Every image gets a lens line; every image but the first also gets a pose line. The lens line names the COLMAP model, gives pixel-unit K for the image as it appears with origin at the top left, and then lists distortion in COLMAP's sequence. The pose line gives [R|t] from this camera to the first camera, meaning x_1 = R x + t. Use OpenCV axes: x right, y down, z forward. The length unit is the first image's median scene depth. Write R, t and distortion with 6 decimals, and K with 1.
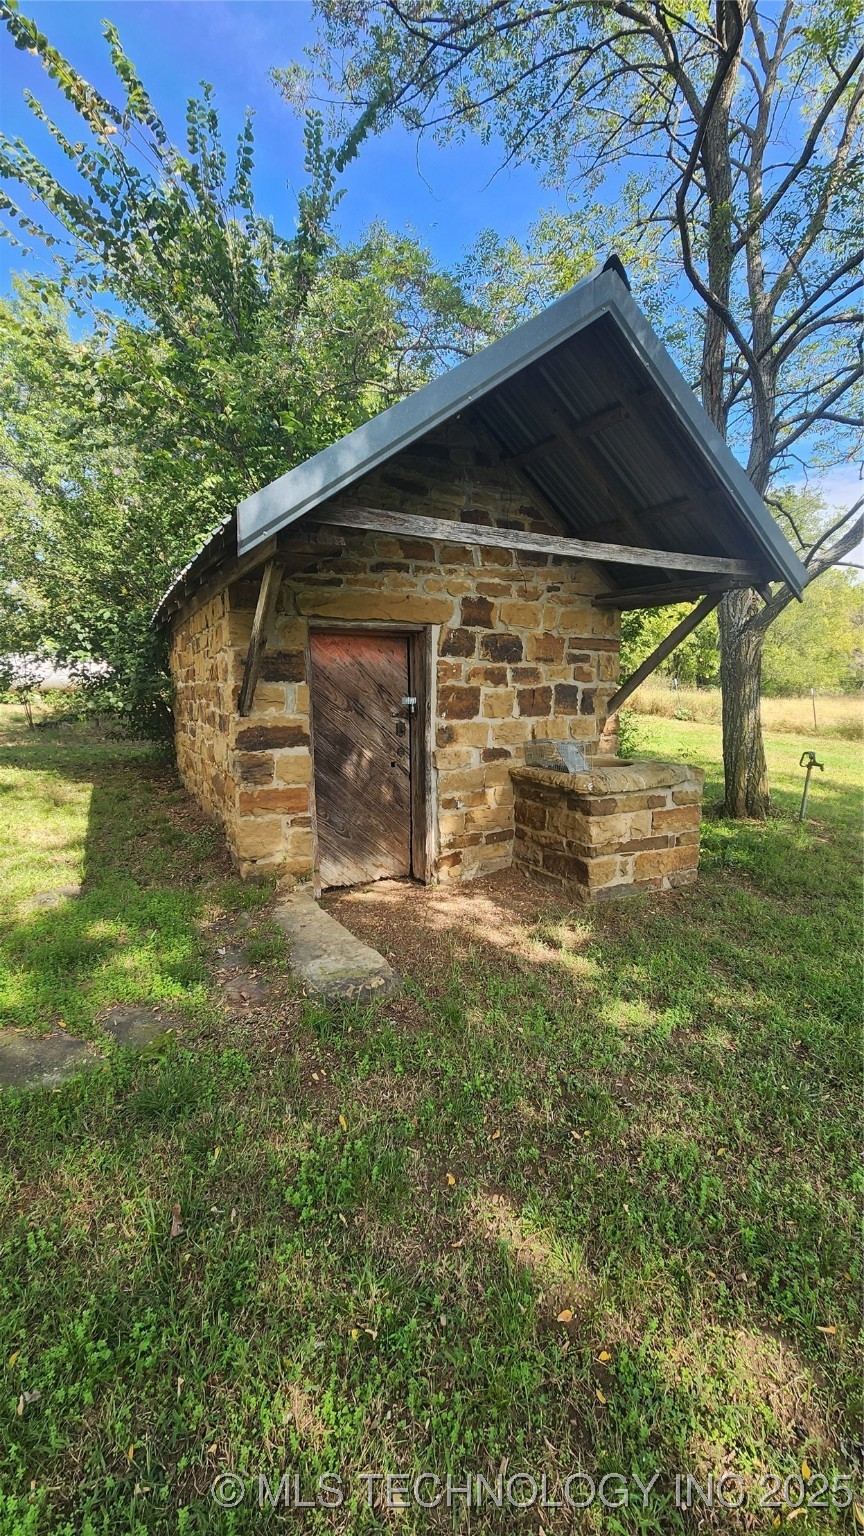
lens RADIAL K [[633.6, 0, 441.6], [0, 633.6, 767.8], [0, 0, 1]] dist [0.001543, 0.000920]
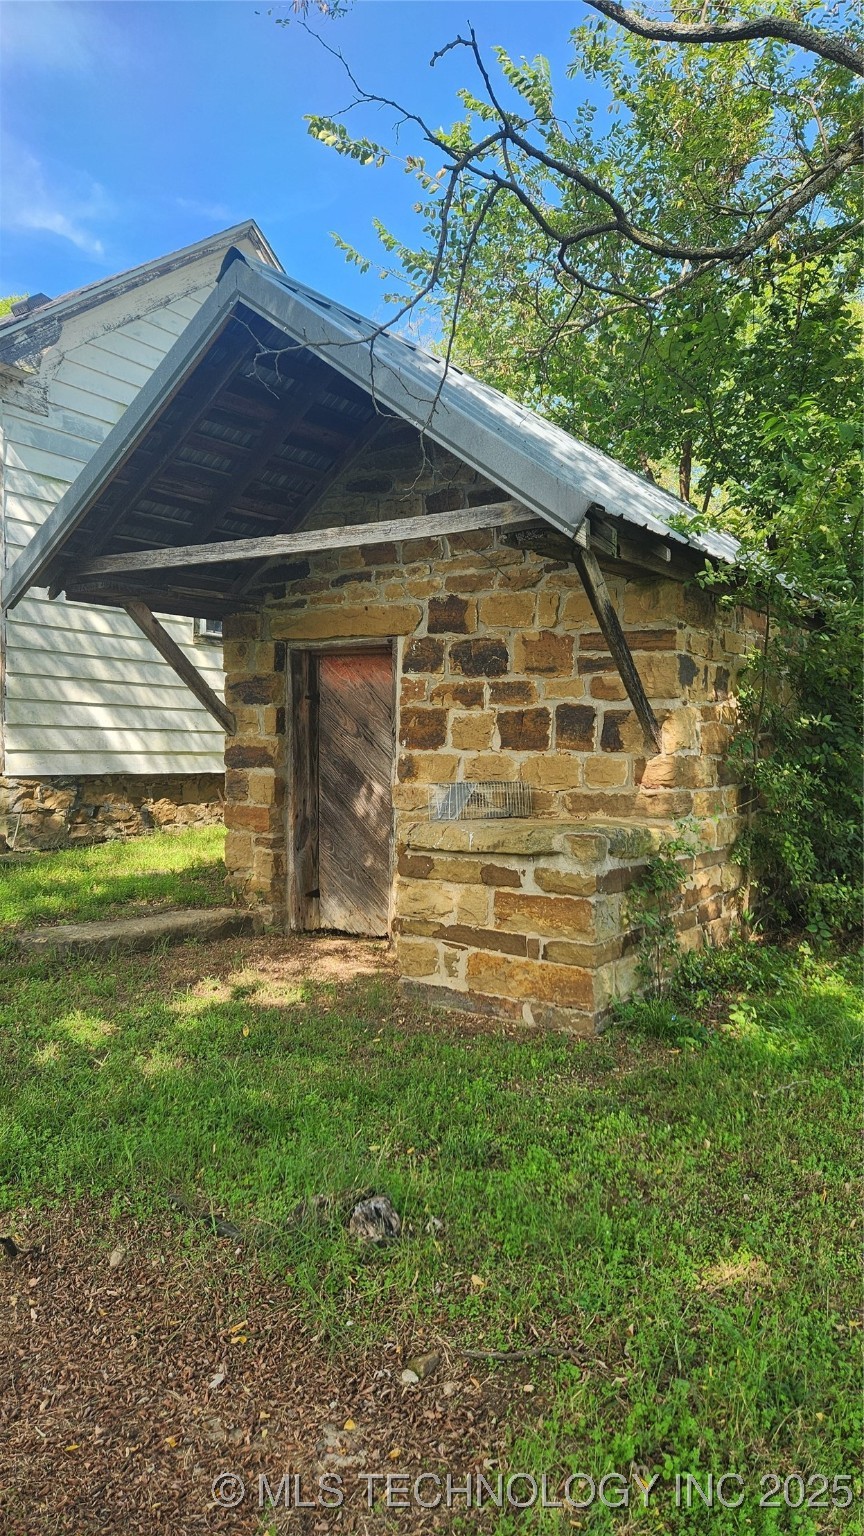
lens RADIAL K [[1023.6, 0, 443.6], [0, 1023.6, 778.7], [0, 0, 1]] dist [0.068687, -0.040716]
pose [[0.457243, 0.042410, -0.888330, 1.209104], [-0.128191, 0.991574, -0.018644, -0.018956], [0.880054, 0.122401, 0.458827, 0.438915]]
